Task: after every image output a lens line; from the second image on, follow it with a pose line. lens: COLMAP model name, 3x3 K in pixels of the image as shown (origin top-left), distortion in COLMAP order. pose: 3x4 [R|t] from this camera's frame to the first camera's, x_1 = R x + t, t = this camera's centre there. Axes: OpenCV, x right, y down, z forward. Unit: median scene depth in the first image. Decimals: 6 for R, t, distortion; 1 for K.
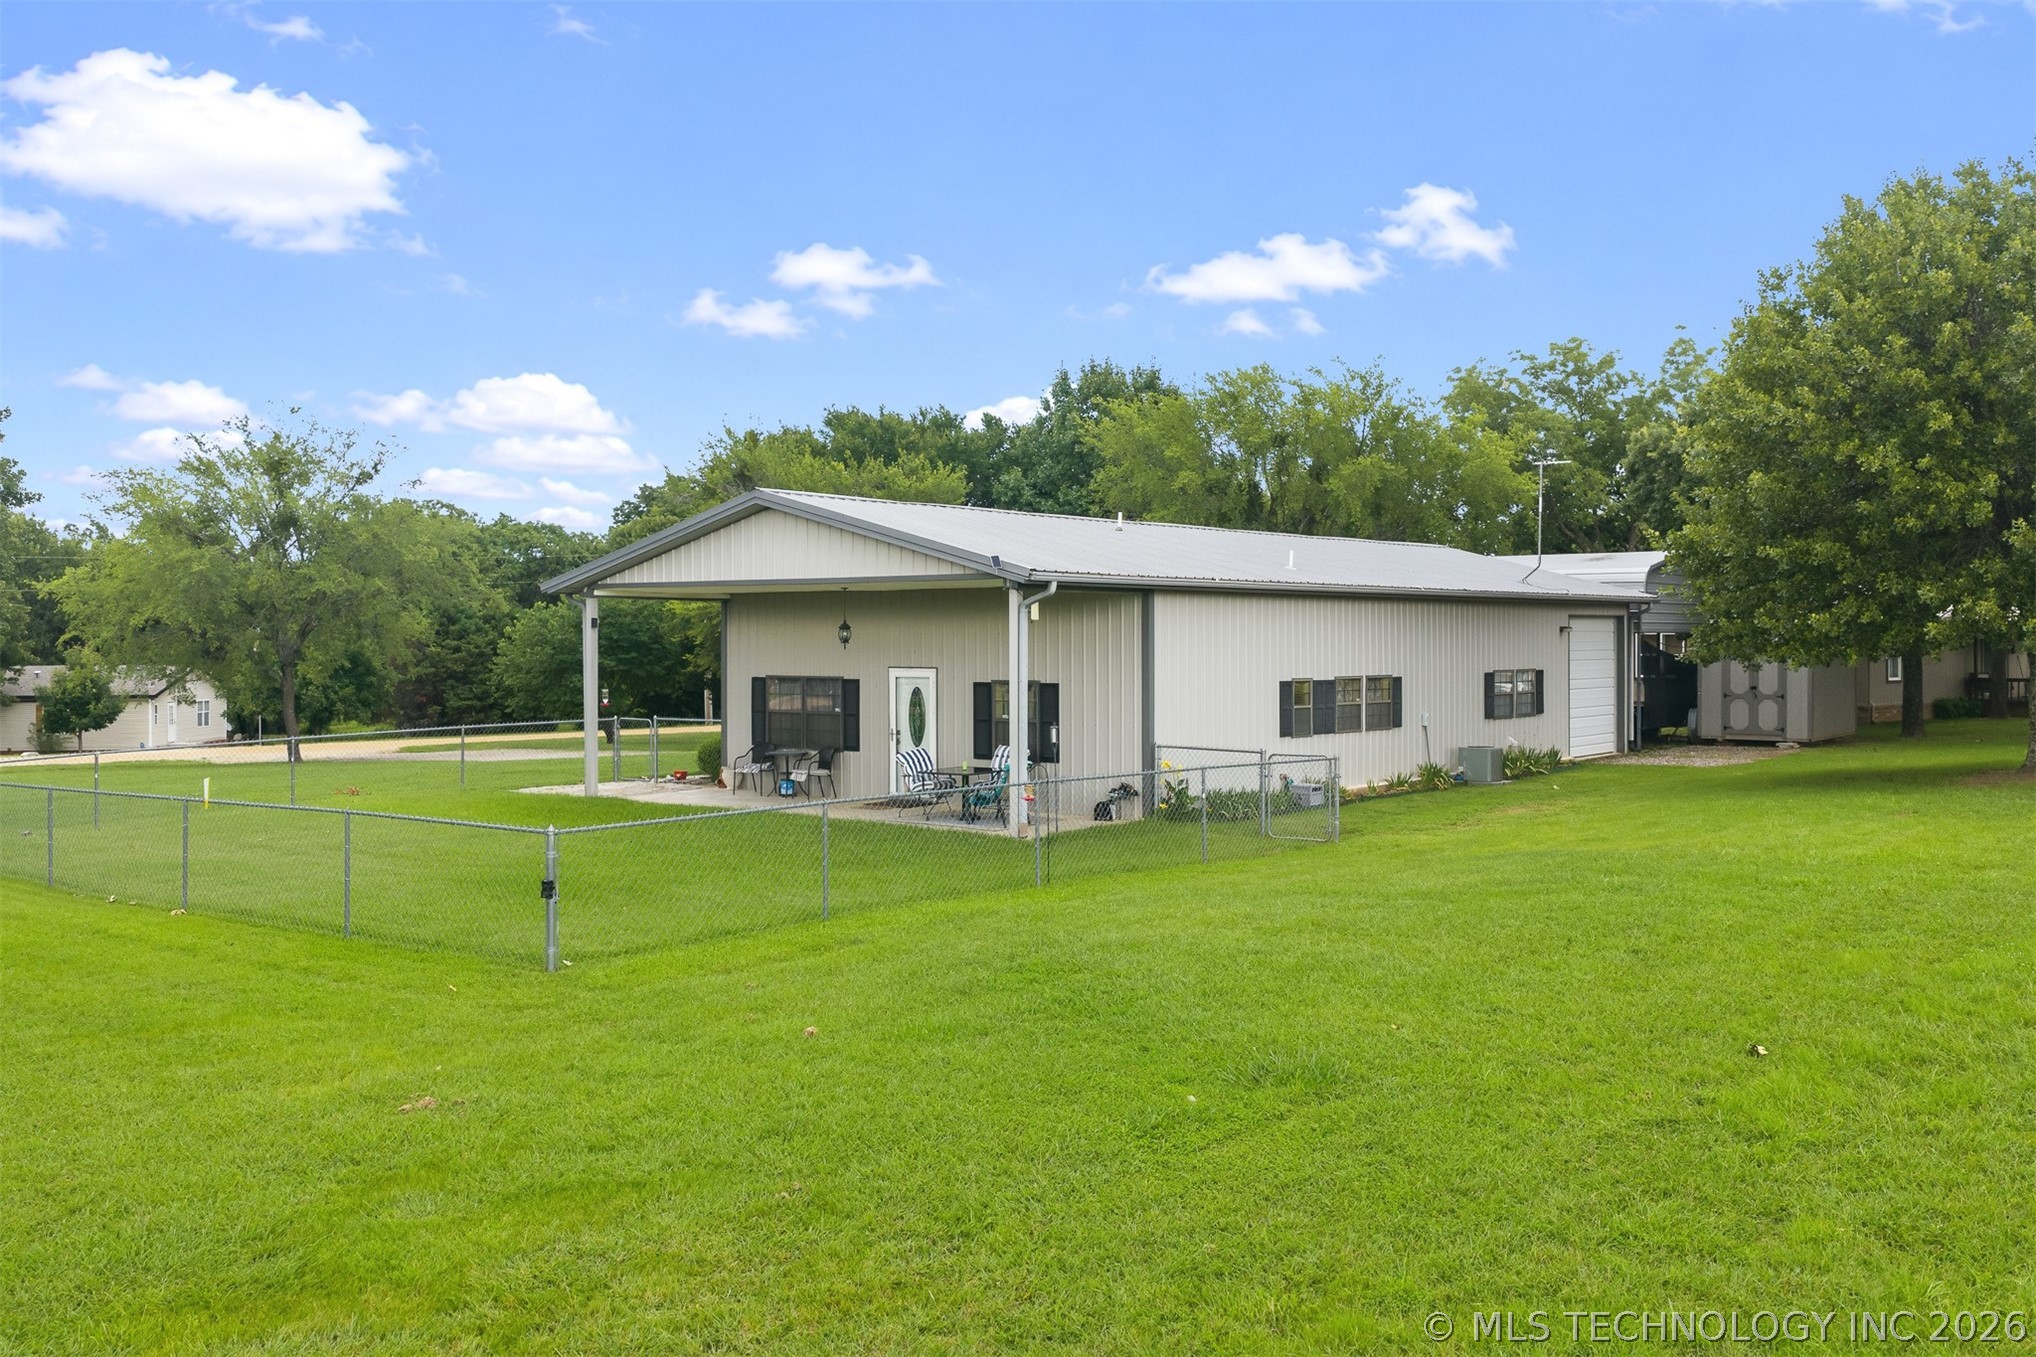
lens RADIAL K [[1697.2, 0, 1018.0], [0, 1697.2, 678.5], [0, 0, 1]] dist [-0.001950, 0.001533]
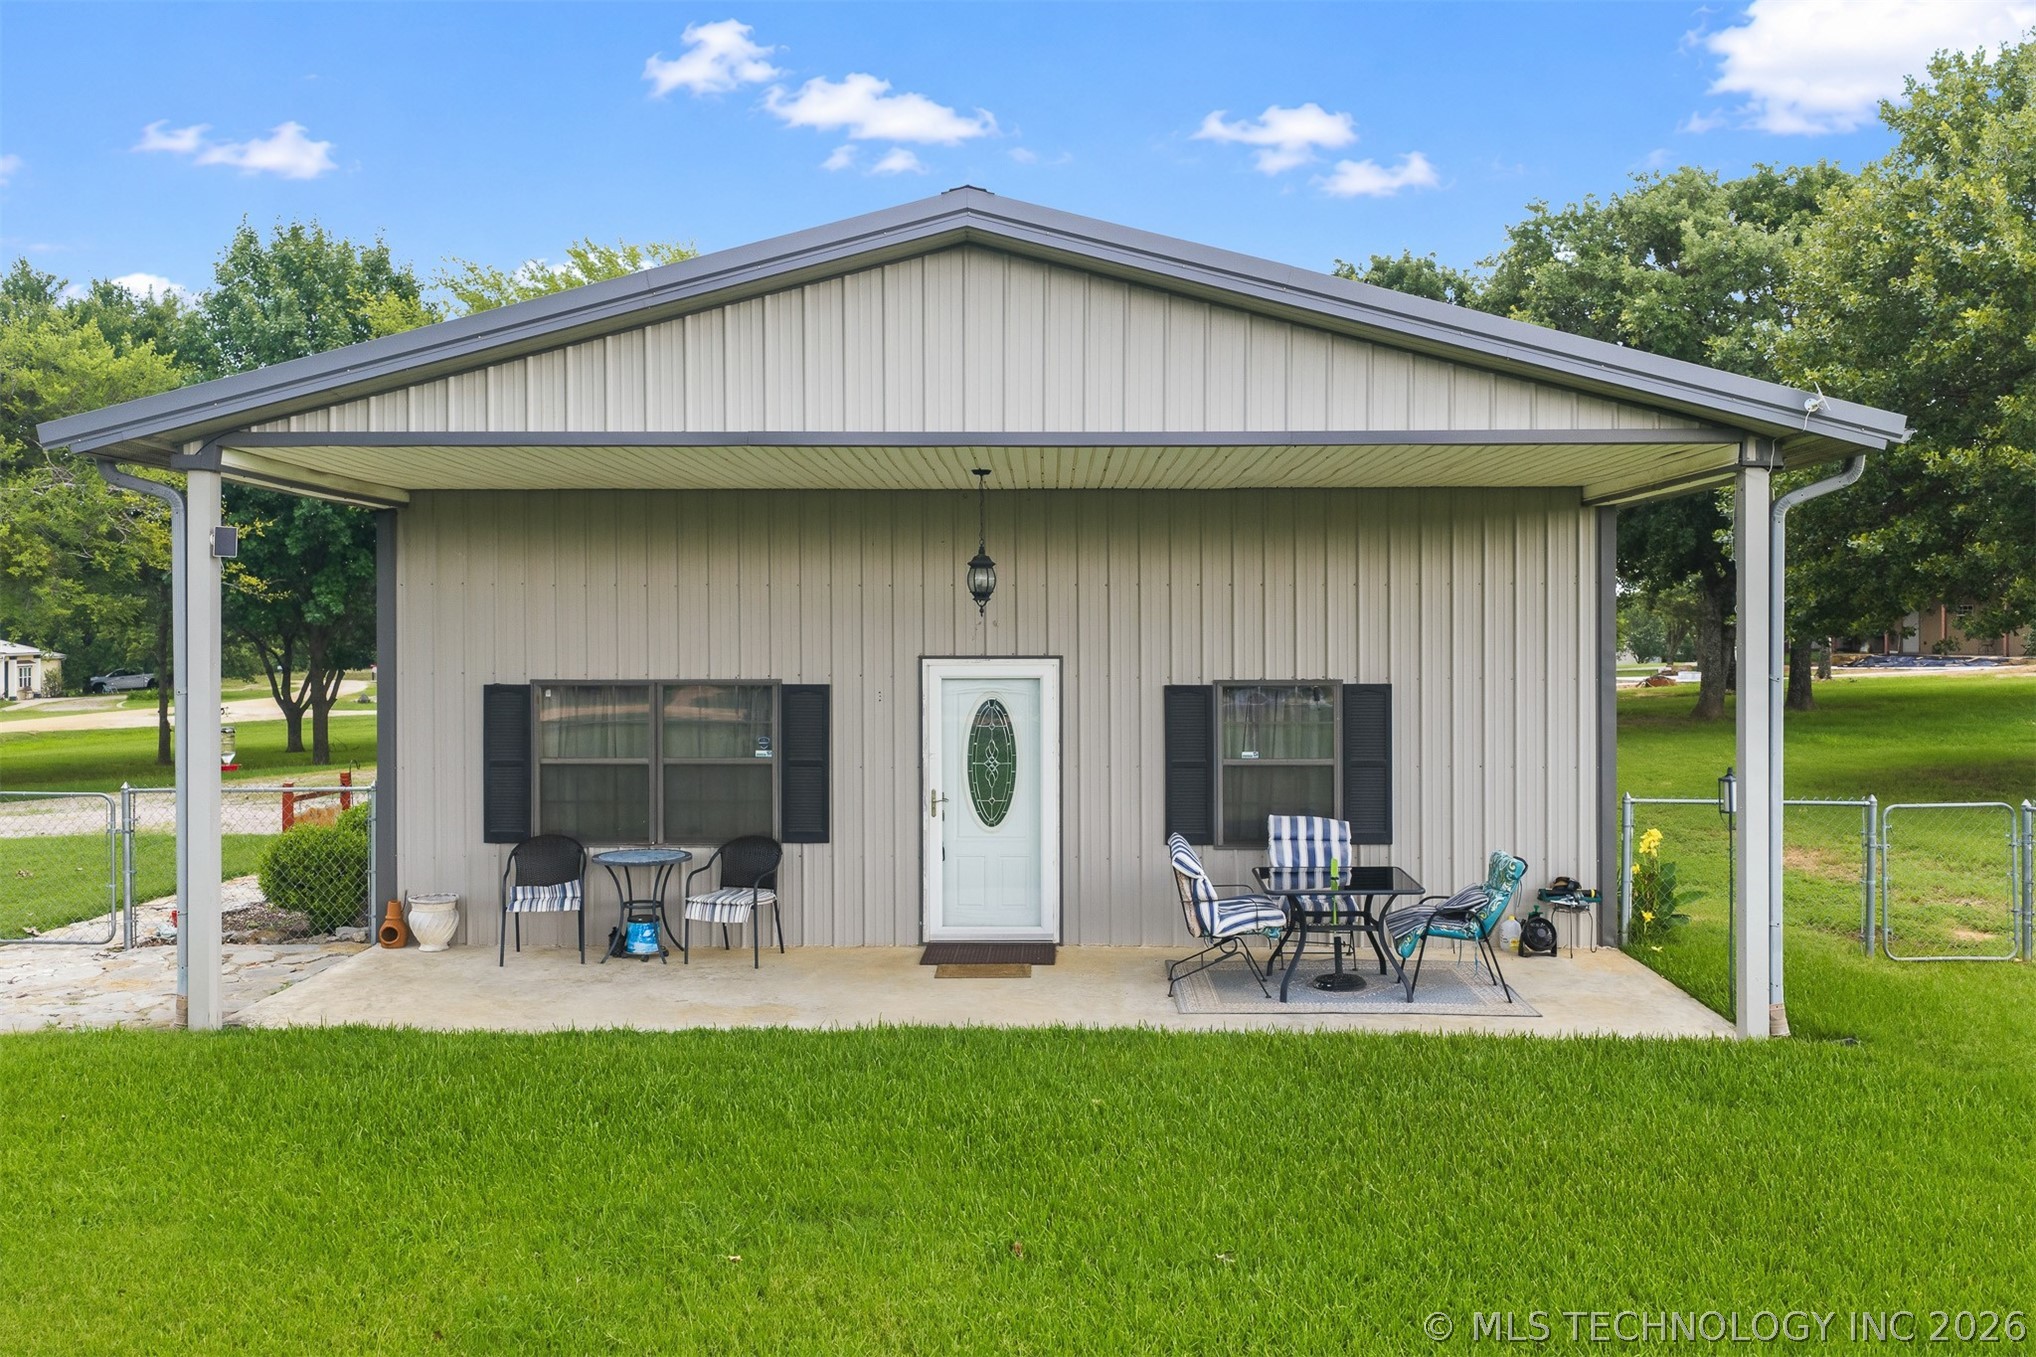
lens RADIAL K [[1765.9, 0, 1016.4], [0, 1765.9, 651.4], [0, 0, 1]] dist [0.001140, 0.000339]
pose [[0.789524, -0.000884, 0.613719, -0.347132], [0.014336, 0.999753, -0.017002, 0.000175], [-0.613552, 0.022222, 0.789342, 0.591264]]
